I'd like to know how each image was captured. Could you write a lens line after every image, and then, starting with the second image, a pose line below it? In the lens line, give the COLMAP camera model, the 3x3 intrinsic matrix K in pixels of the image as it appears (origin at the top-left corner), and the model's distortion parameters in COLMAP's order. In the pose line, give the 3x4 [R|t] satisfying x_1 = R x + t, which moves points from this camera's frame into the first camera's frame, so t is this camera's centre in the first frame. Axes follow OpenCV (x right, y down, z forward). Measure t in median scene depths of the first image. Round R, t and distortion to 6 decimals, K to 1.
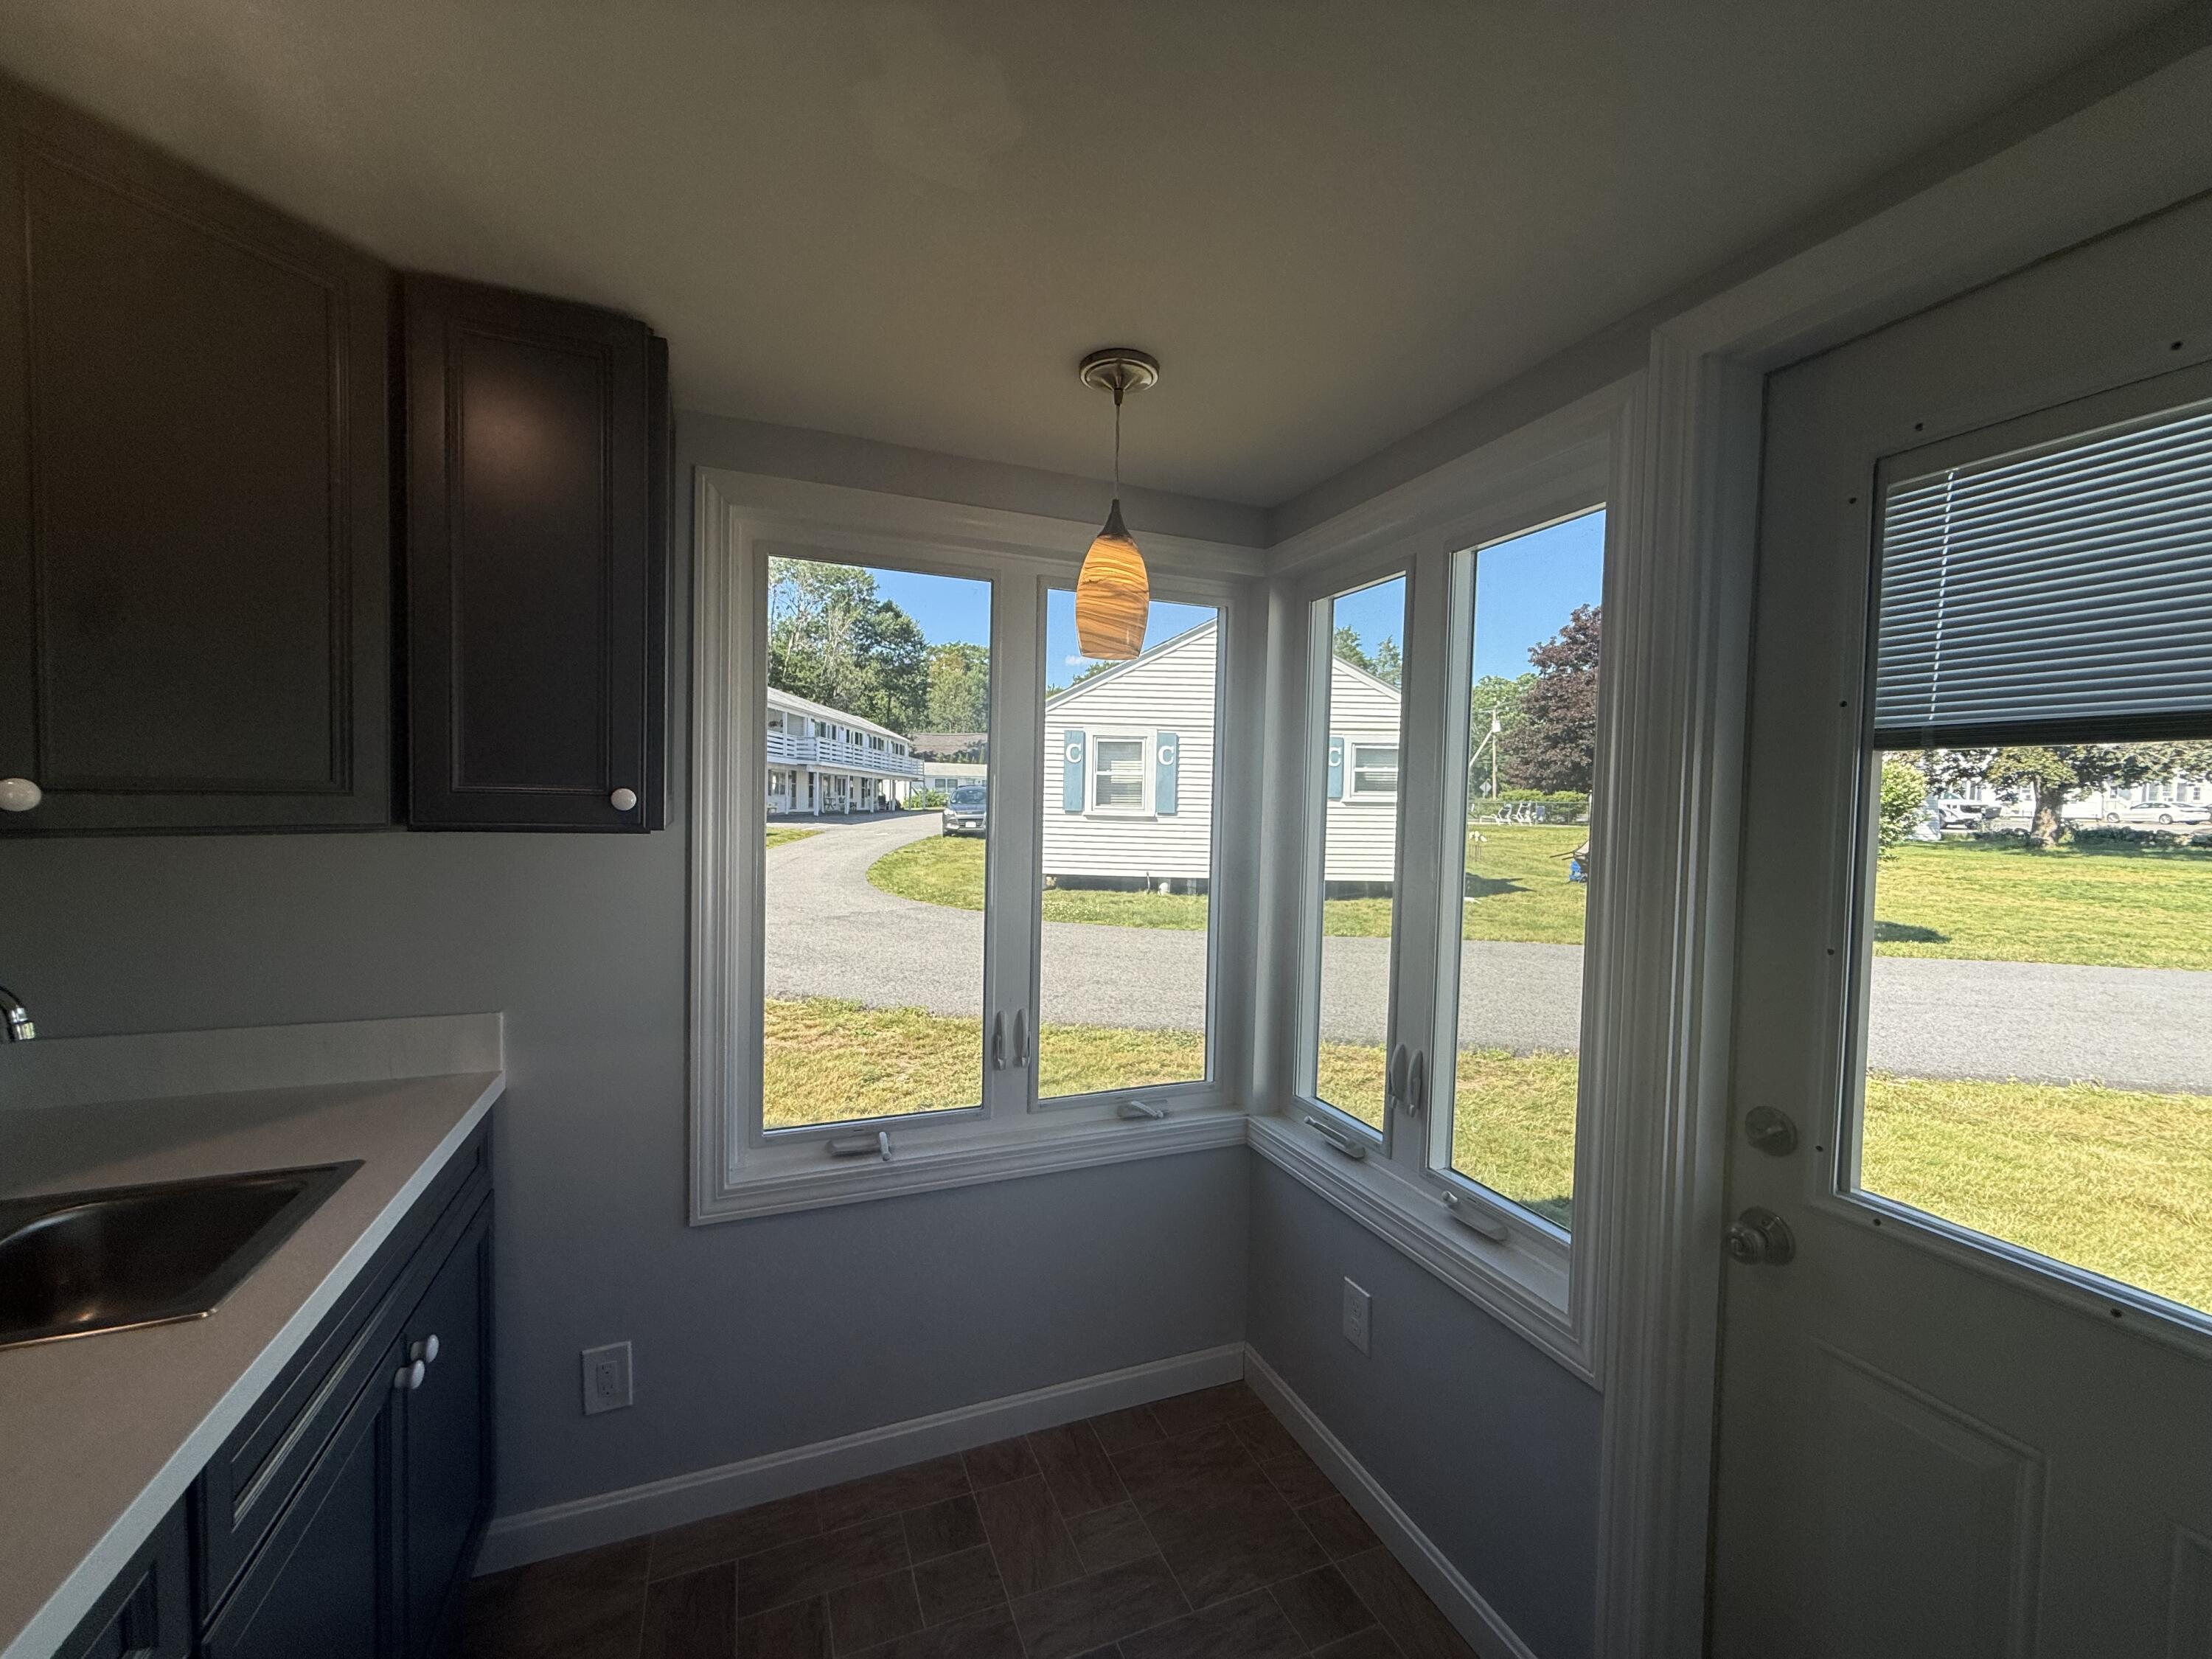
lens RADIAL K [[880.0, 0, 1093.8], [0, 880.0, 826.0], [0, 0, 1]] dist [0.000096, 0.000820]
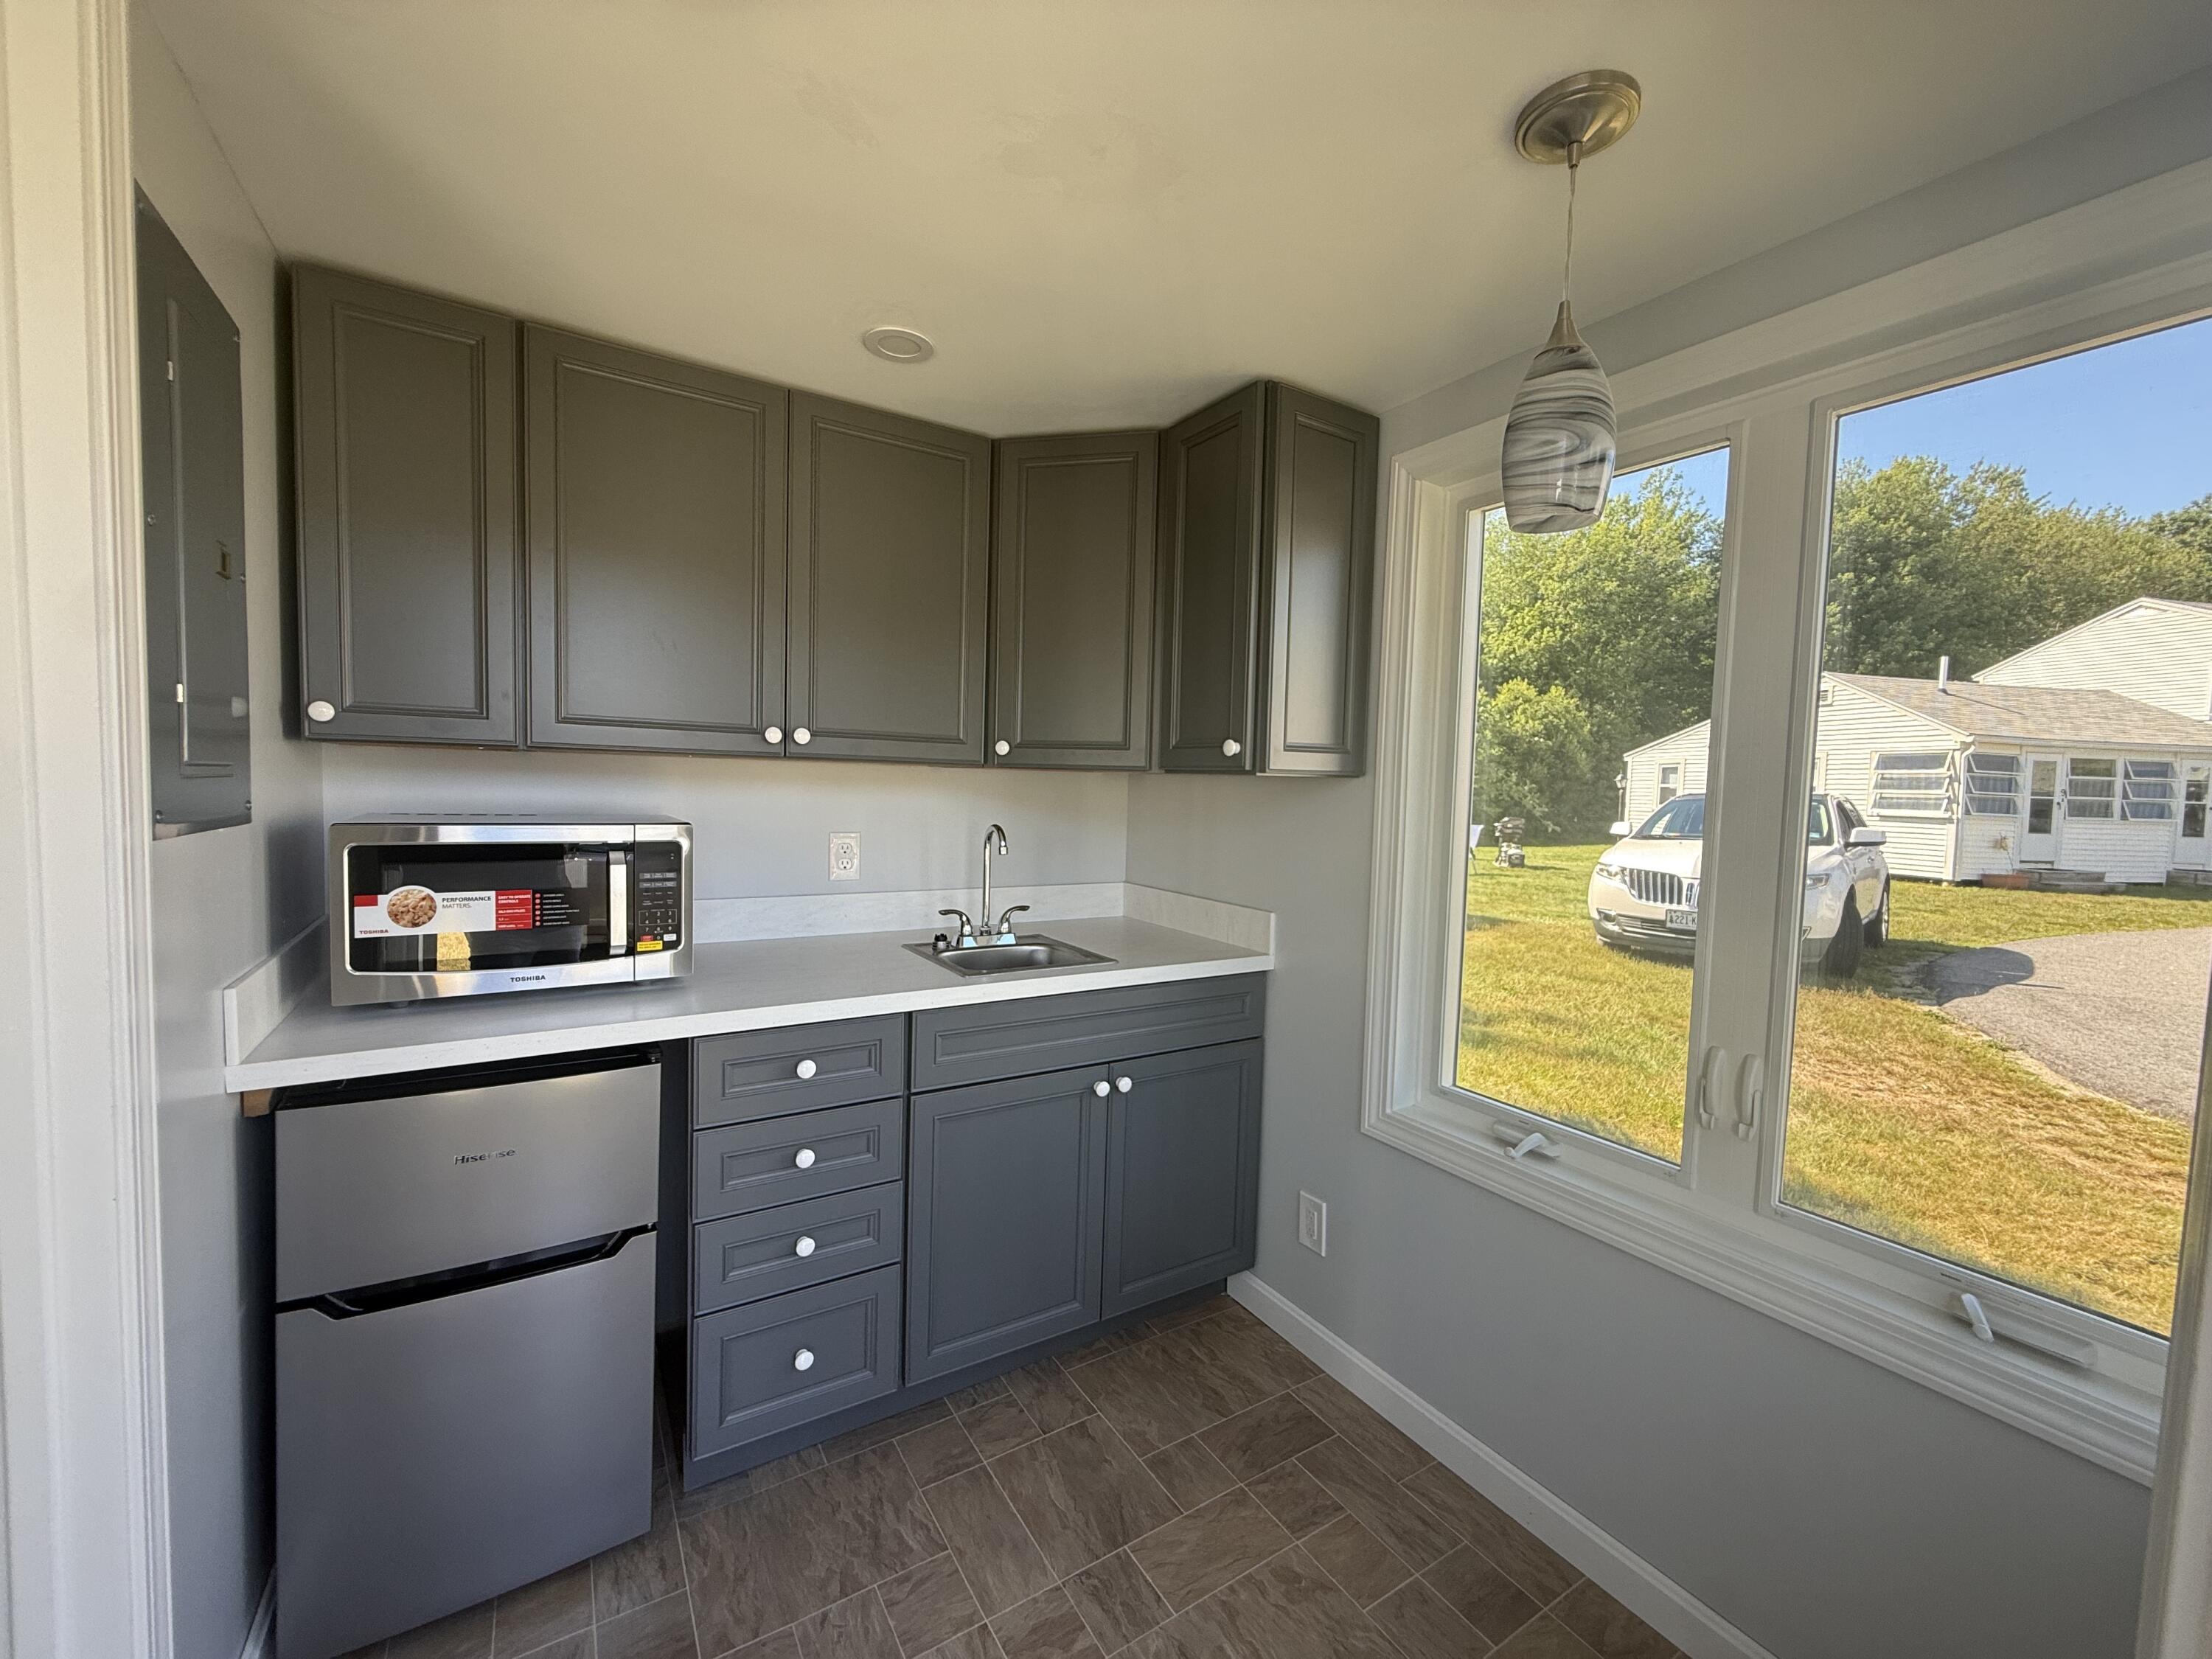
lens RADIAL K [[880.0, 0, 1105.8], [0, 880.0, 831.1], [0, 0, 1]] dist [0.000096, 0.000820]
pose [[0.190533, 0.043112, -0.980734, 0.528878], [-0.056366, 0.997867, 0.032915, 0.043922], [0.980061, 0.049009, 0.192557, 0.400085]]
